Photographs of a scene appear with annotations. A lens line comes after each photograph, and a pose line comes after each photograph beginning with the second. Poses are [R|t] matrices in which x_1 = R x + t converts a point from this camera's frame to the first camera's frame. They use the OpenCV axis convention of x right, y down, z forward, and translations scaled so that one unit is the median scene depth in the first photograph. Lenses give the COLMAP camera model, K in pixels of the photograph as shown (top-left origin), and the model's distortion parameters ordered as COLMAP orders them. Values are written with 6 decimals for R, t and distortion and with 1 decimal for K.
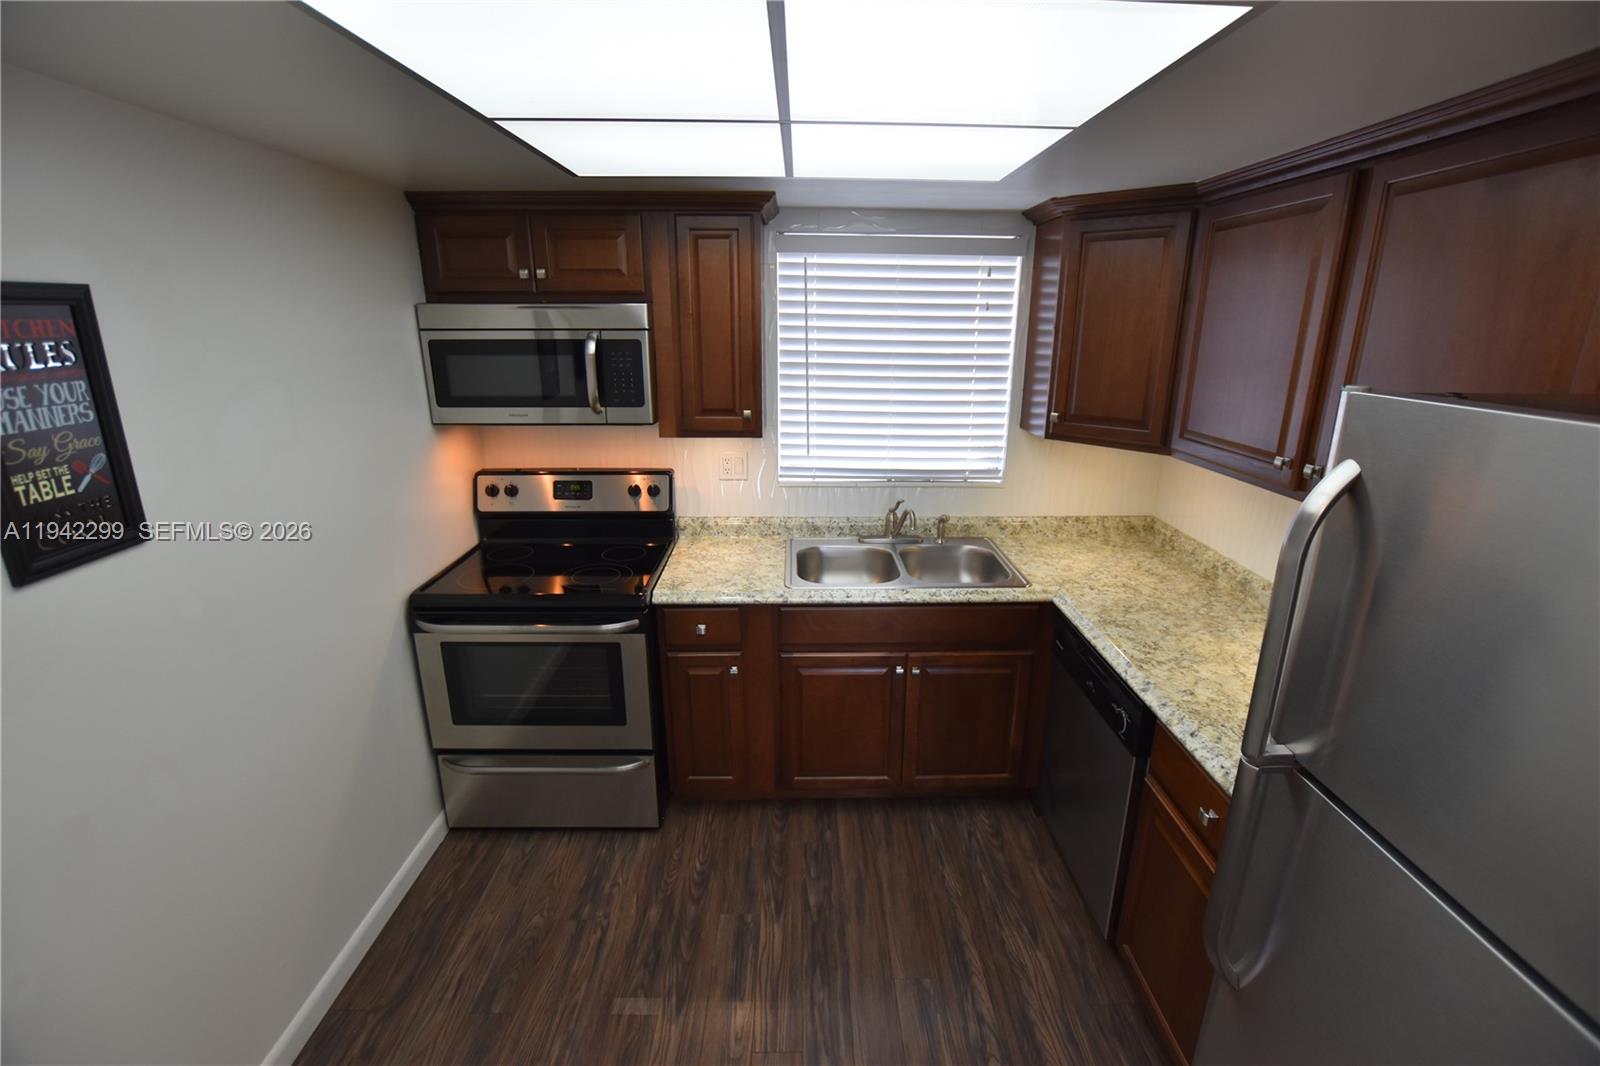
lens RADIAL K [[703.7, 0, 807.1], [0, 703.7, 525.3], [0, 0, 1]] dist [-0.040784, 0.006319]
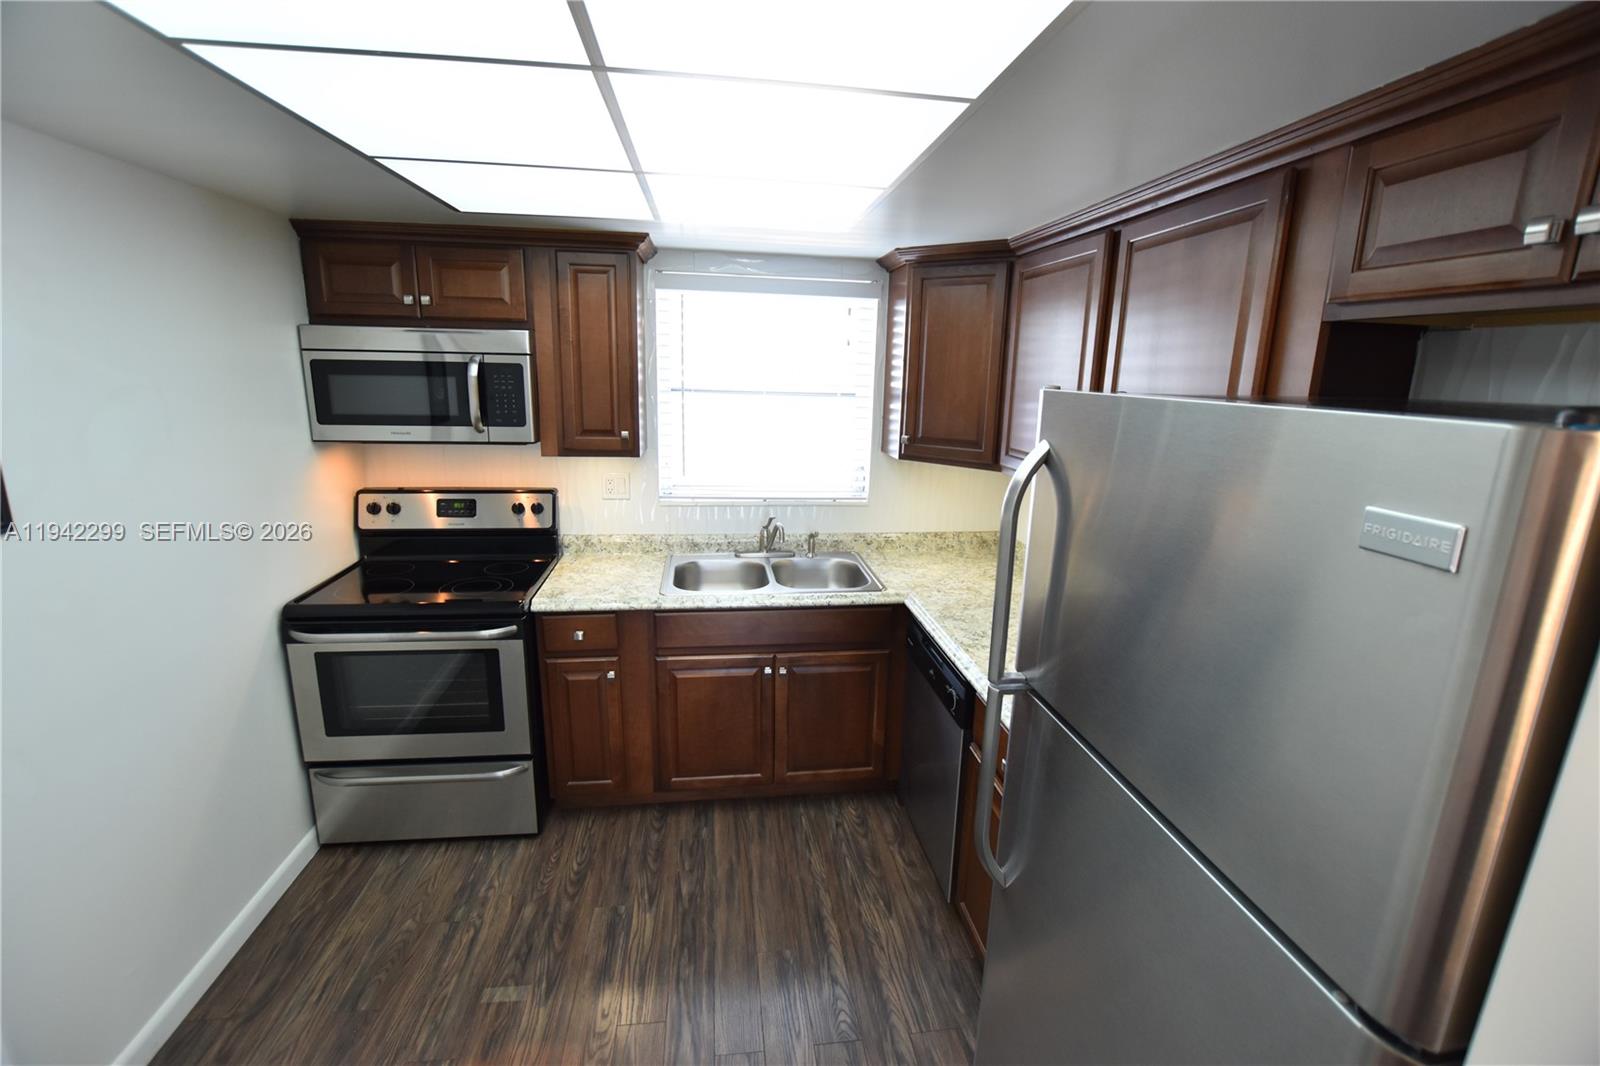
lens RADIAL K [[703.7, 0, 808.1], [0, 703.7, 527.4], [0, 0, 1]] dist [-0.040784, 0.006319]
pose [[0.992434, -0.005484, 0.122655, 0.063614], [0.012665, 0.998245, -0.057844, 0.051448], [-0.122122, 0.058960, 0.990762, -0.093914]]
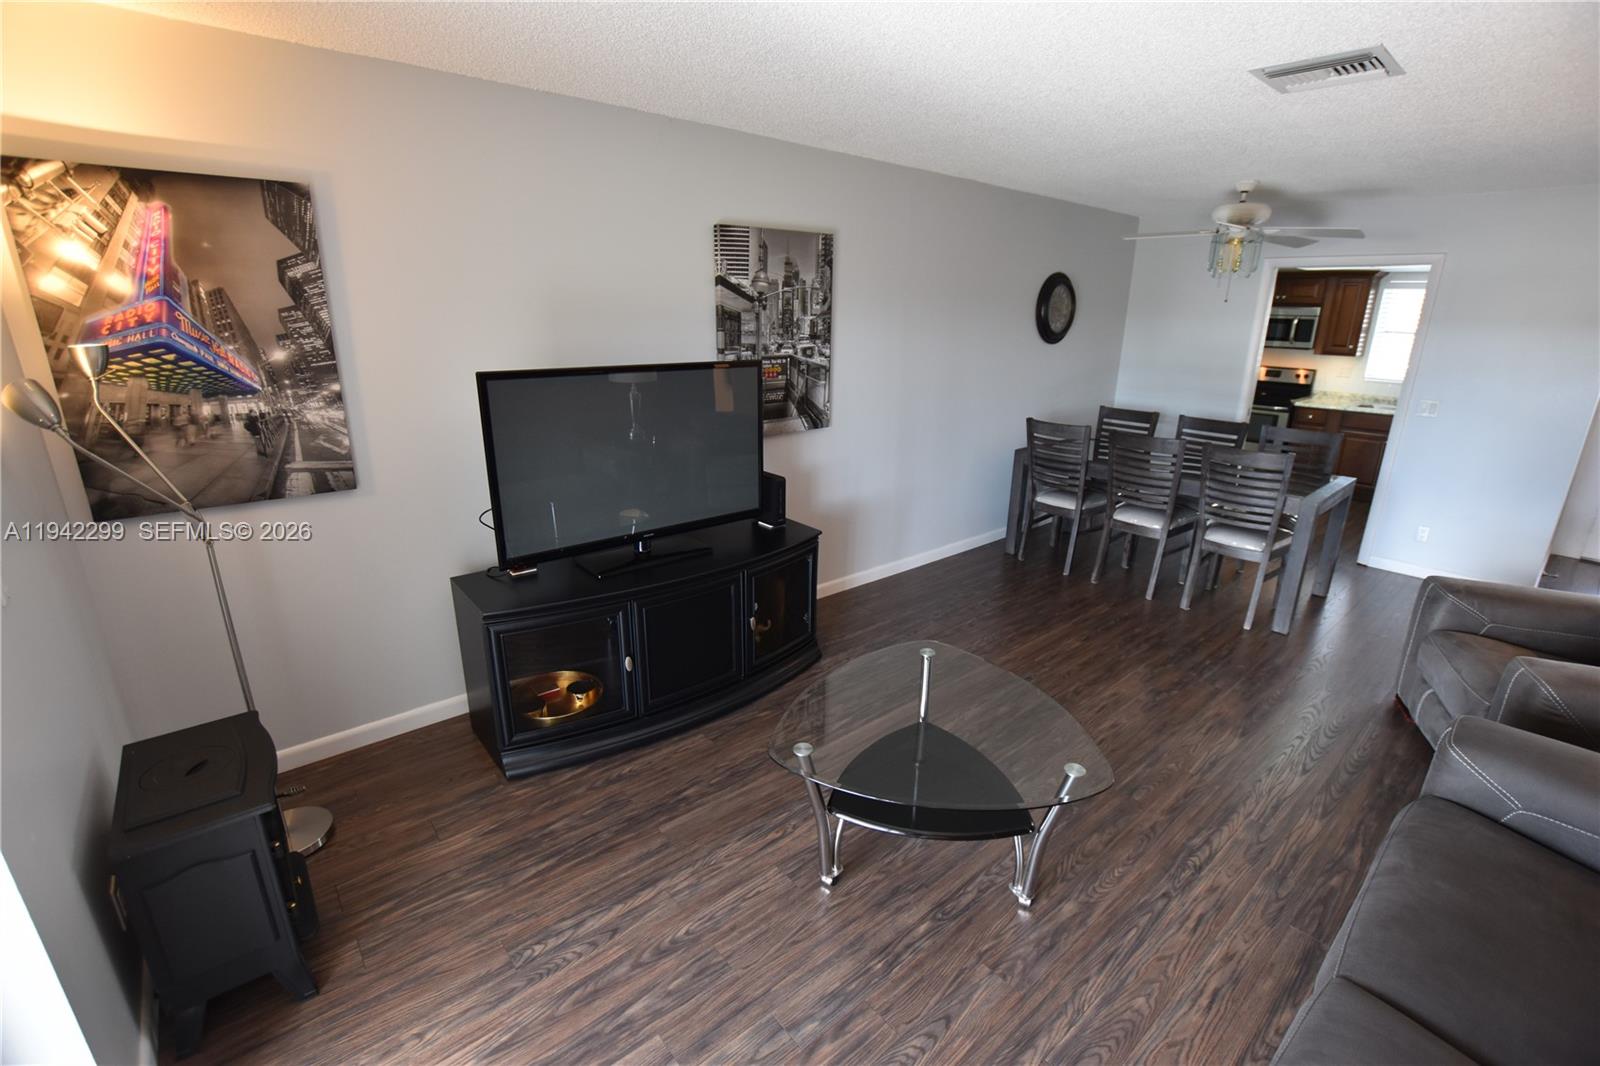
lens RADIAL K [[703.7, 0, 806.2], [0, 703.7, 536.7], [0, 0, 1]] dist [-0.040784, 0.006319]
pose [[0.633961, 0.235115, -0.736759, 0.775665], [-0.234210, 0.966298, 0.106833, 0.839226], [0.737047, 0.104829, 0.667662, -2.499667]]
